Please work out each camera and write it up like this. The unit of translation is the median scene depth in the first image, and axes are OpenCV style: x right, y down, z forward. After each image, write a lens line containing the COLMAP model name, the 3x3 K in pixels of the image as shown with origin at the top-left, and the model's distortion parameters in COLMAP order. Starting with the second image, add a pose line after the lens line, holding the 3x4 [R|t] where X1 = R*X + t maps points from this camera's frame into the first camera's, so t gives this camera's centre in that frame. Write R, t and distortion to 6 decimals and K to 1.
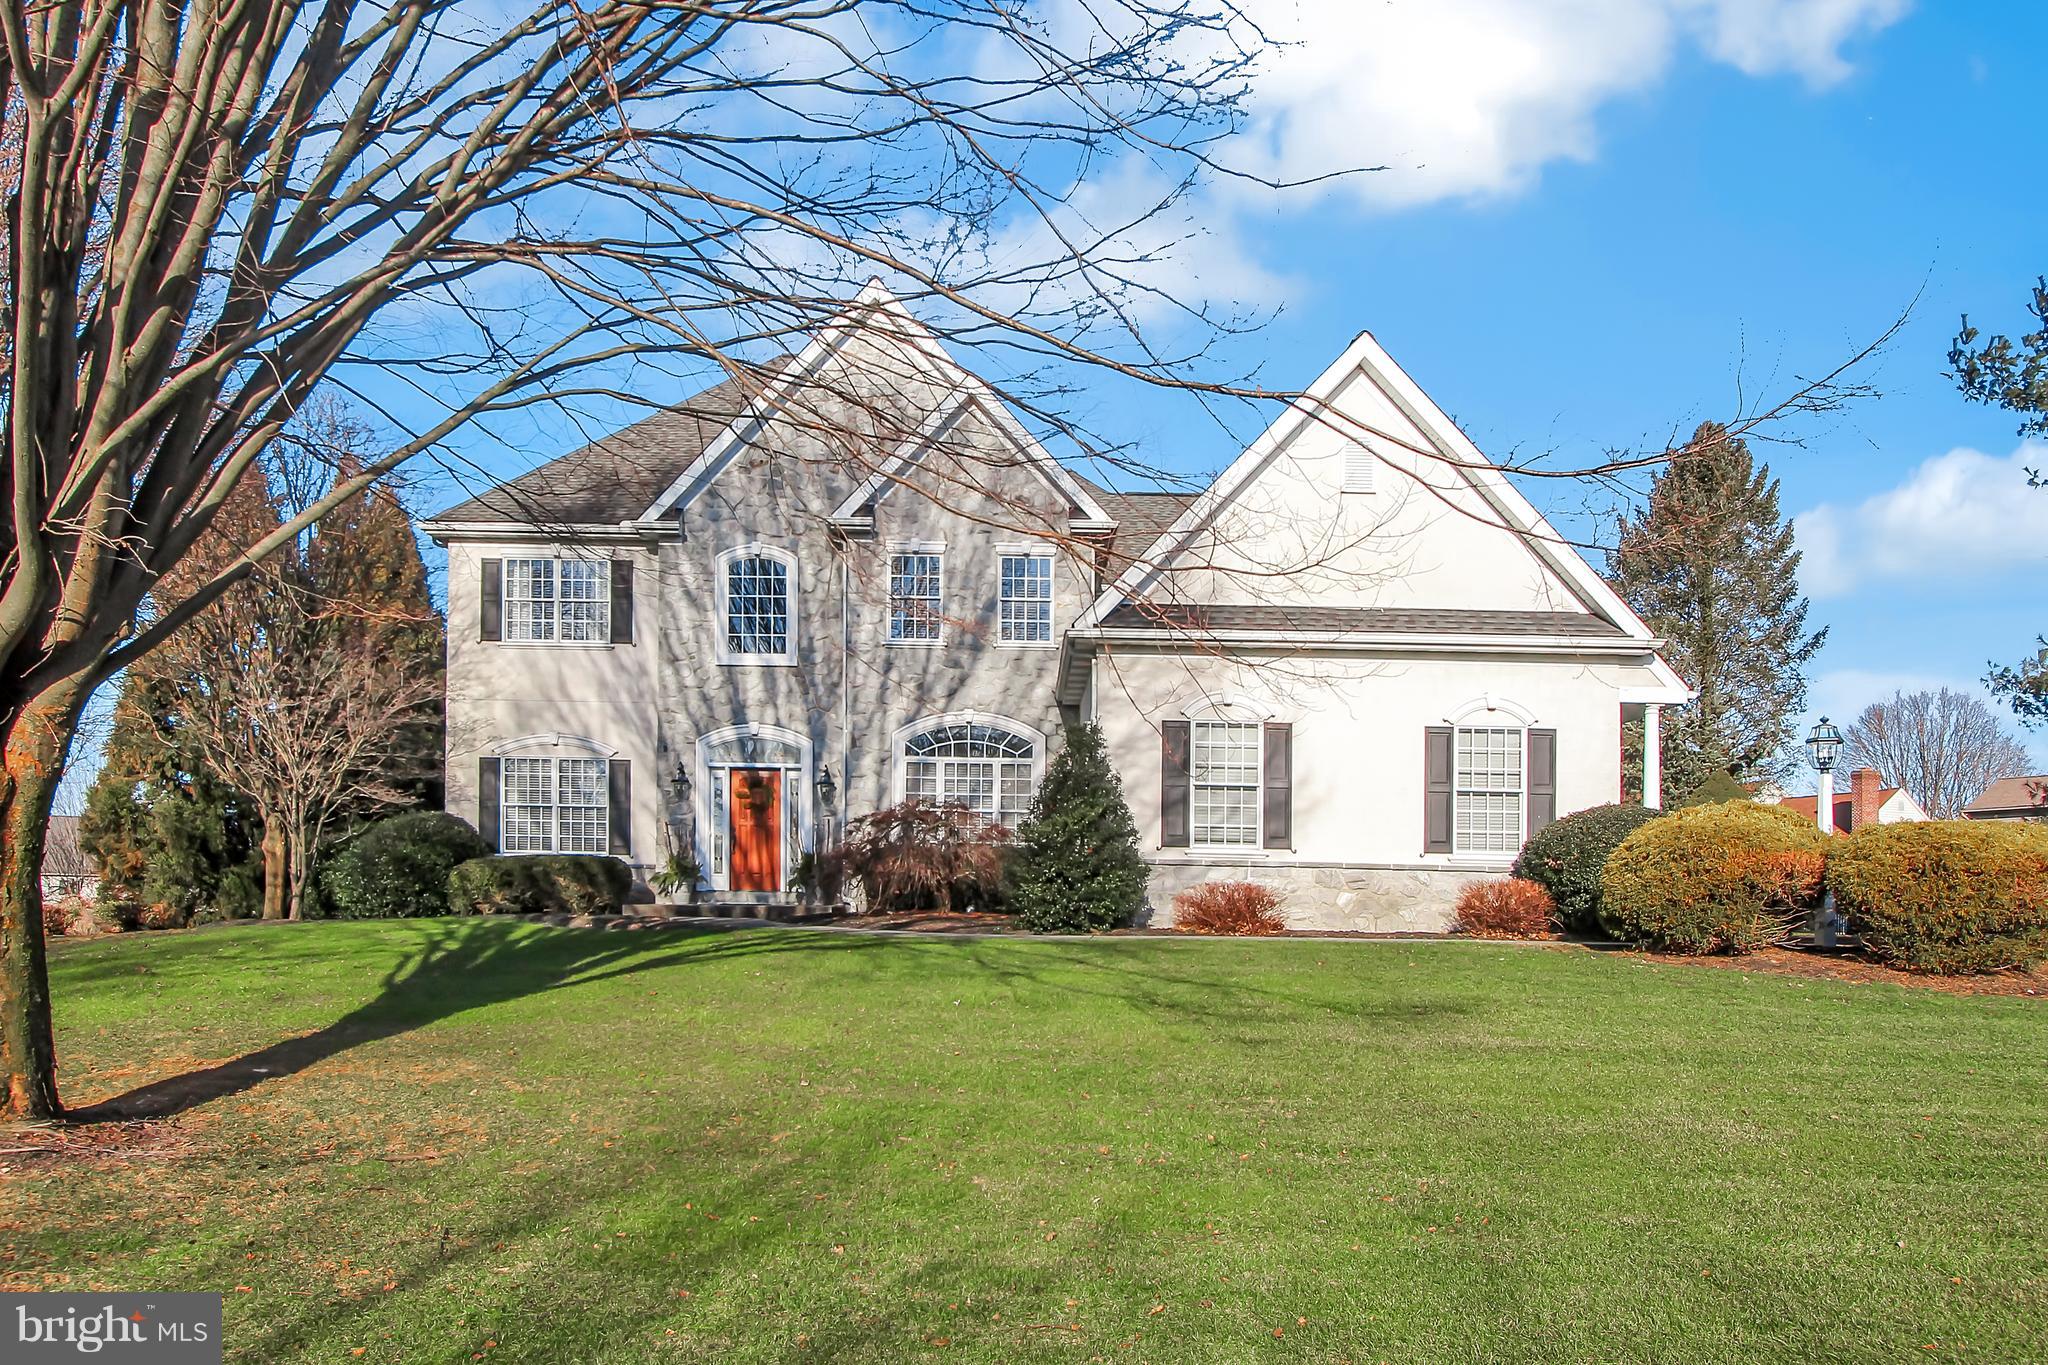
lens RADIAL K [[1229.3, 0, 1024.3], [0, 1229.3, 684.5], [0, 0, 1]] dist [-0.010656, -0.000845]
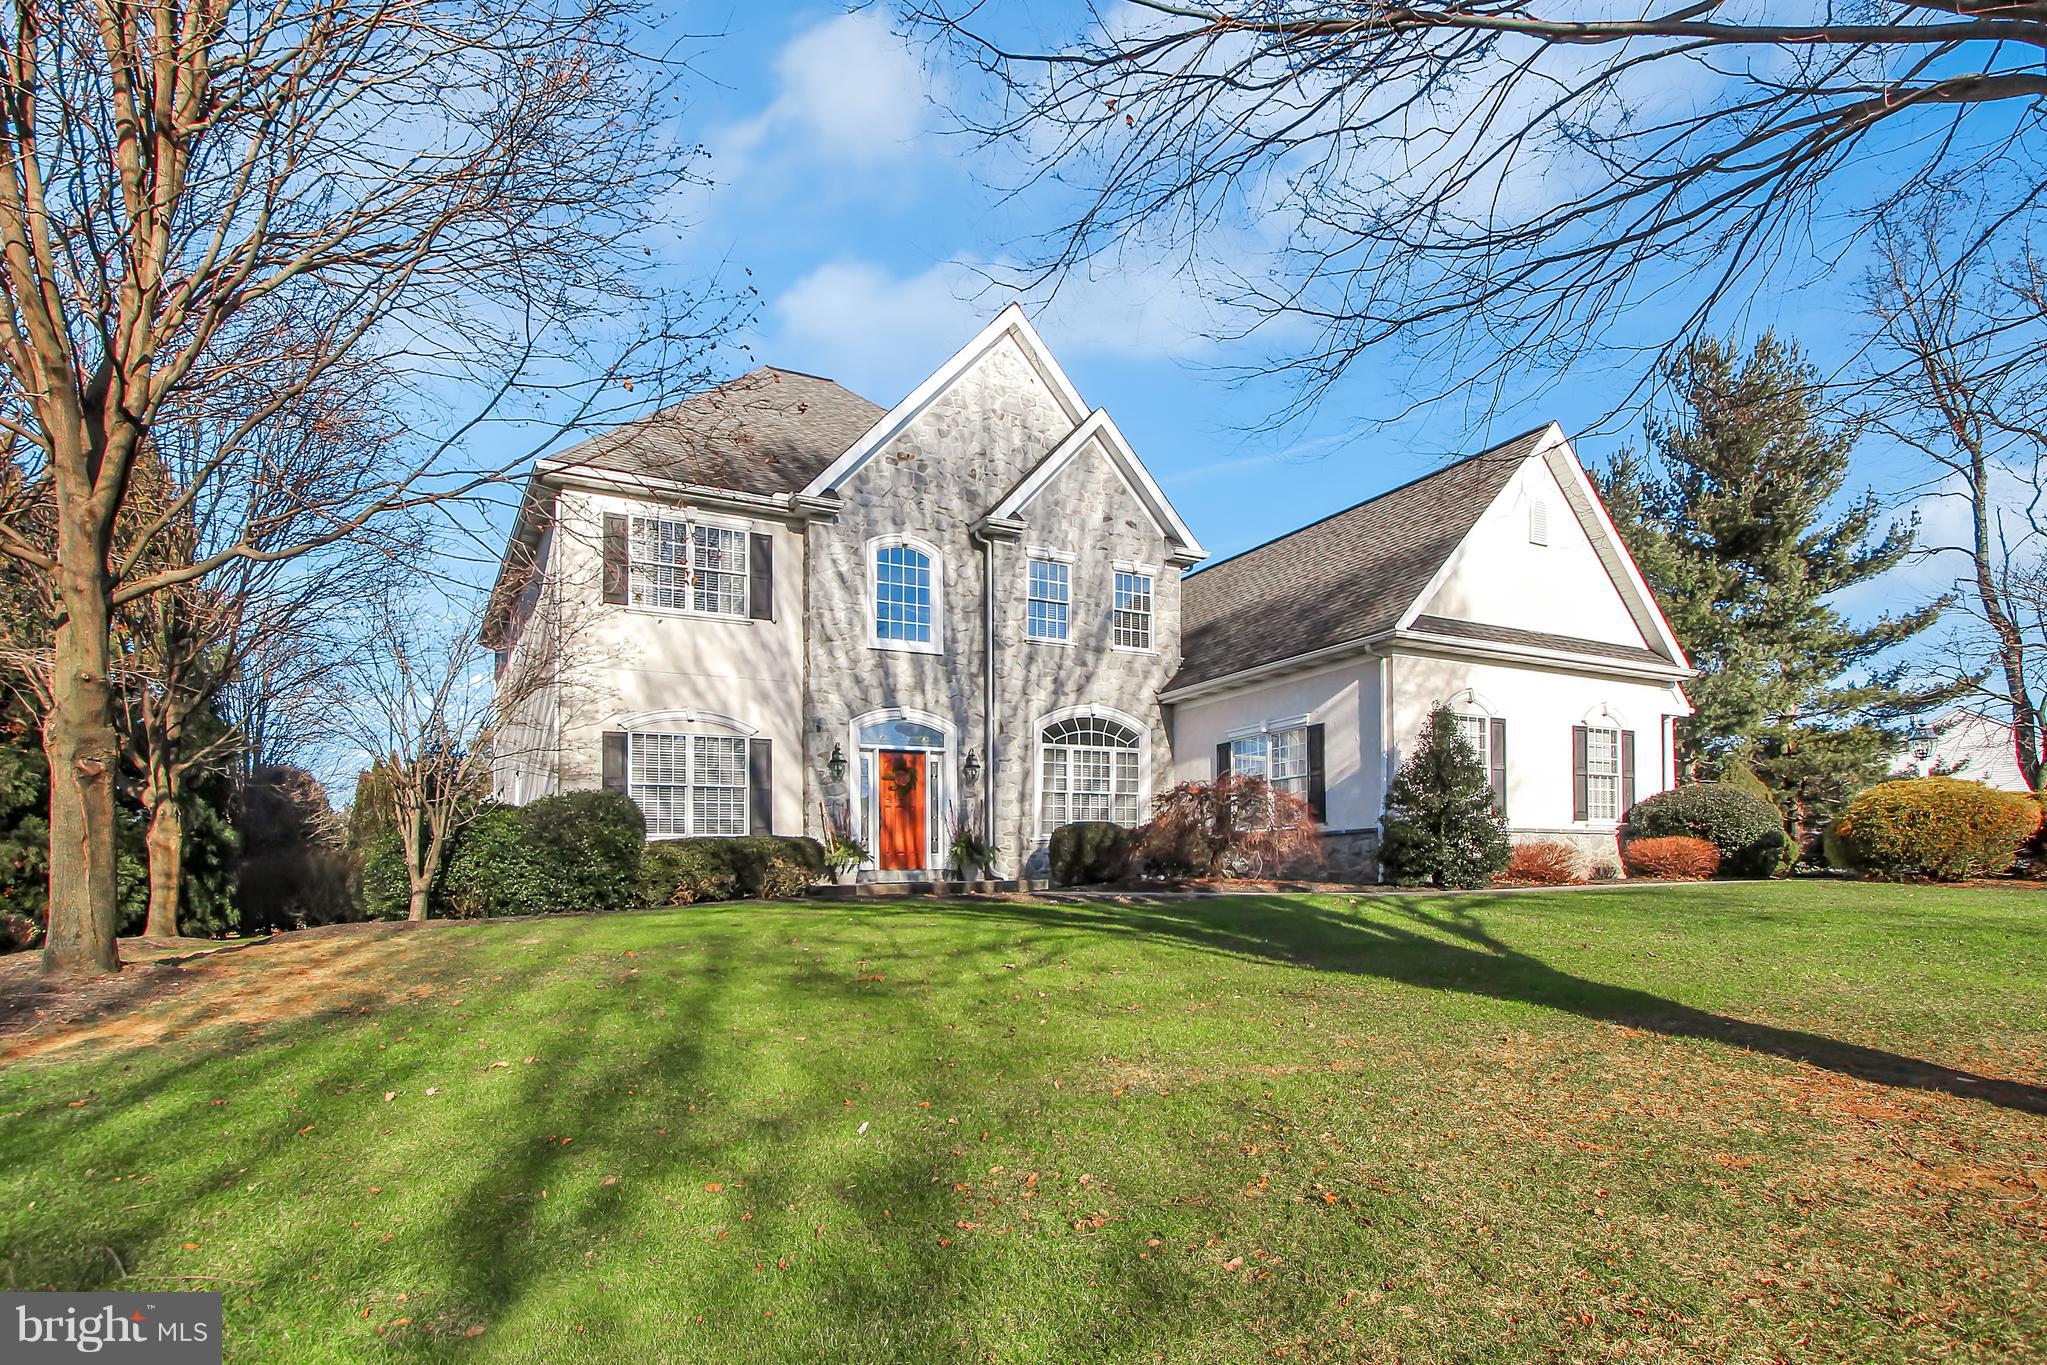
lens RADIAL K [[940.0, 0, 1024.2], [0, 940.0, 724.1], [0, 0, 1]] dist [0.003923, 0.000198]
pose [[0.900898, 0.037567, 0.432403, -0.468922], [-0.040972, 0.999159, -0.001442, 0.042495], [-0.432094, -0.016417, 0.901679, 0.244094]]
